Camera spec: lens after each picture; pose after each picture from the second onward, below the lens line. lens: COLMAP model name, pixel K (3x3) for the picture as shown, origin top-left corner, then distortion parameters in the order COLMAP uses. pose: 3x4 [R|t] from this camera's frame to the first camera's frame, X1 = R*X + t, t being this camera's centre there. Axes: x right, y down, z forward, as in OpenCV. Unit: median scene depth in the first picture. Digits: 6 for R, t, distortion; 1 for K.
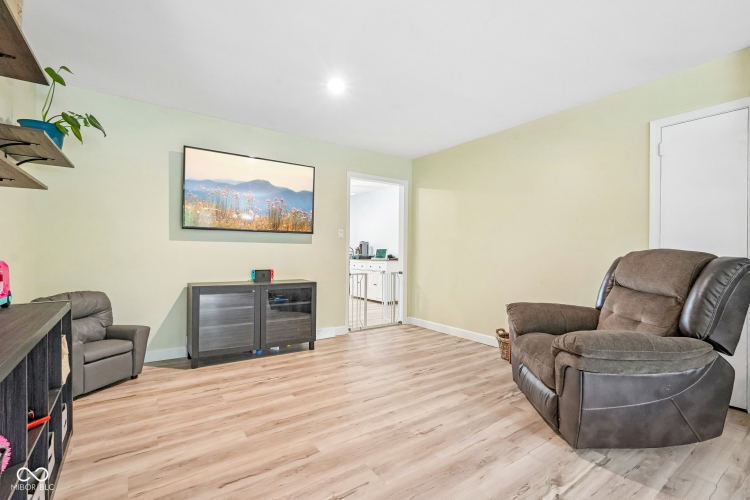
lens RADIAL K [[339.9, 0, 371.1], [0, 339.9, 253.6], [0, 0, 1]] dist [-0.018184, 0.011711]
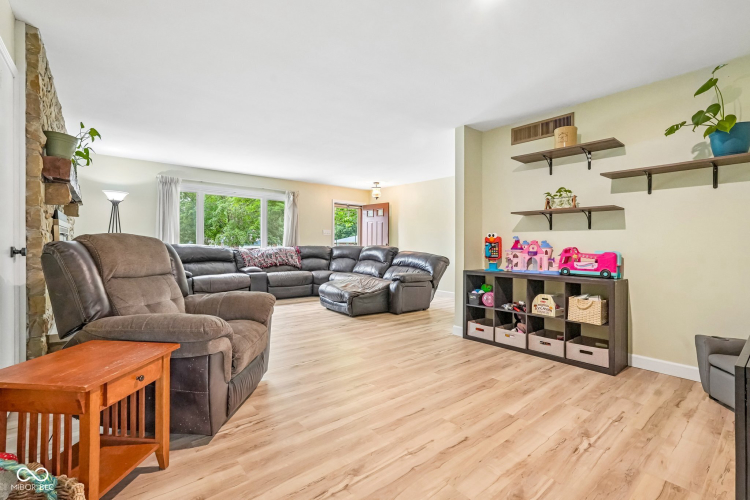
lens RADIAL K [[339.9, 0, 371.1], [0, 339.9, 253.6], [0, 0, 1]] dist [-0.018184, 0.011711]
pose [[-0.996932, -0.016784, -0.076458, 0.148829], [-0.019256, 0.999312, 0.031701, -0.000930], [0.075873, 0.033076, -0.996569, 1.427692]]
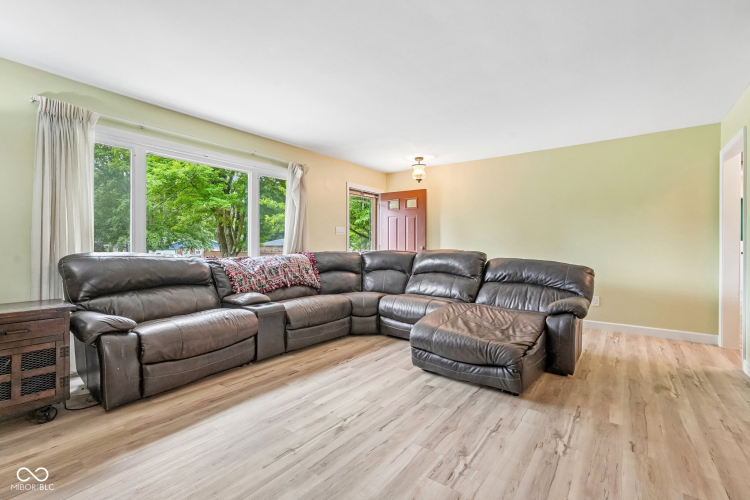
lens RADIAL K [[339.9, 0, 371.1], [0, 339.9, 253.6], [0, 0, 1]] dist [-0.018184, 0.011711]
pose [[-0.953557, -0.004582, -0.301178, 0.650929], [-0.011113, 0.999739, 0.019974, 0.003906], [0.301008, 0.022393, -0.953359, 0.520105]]
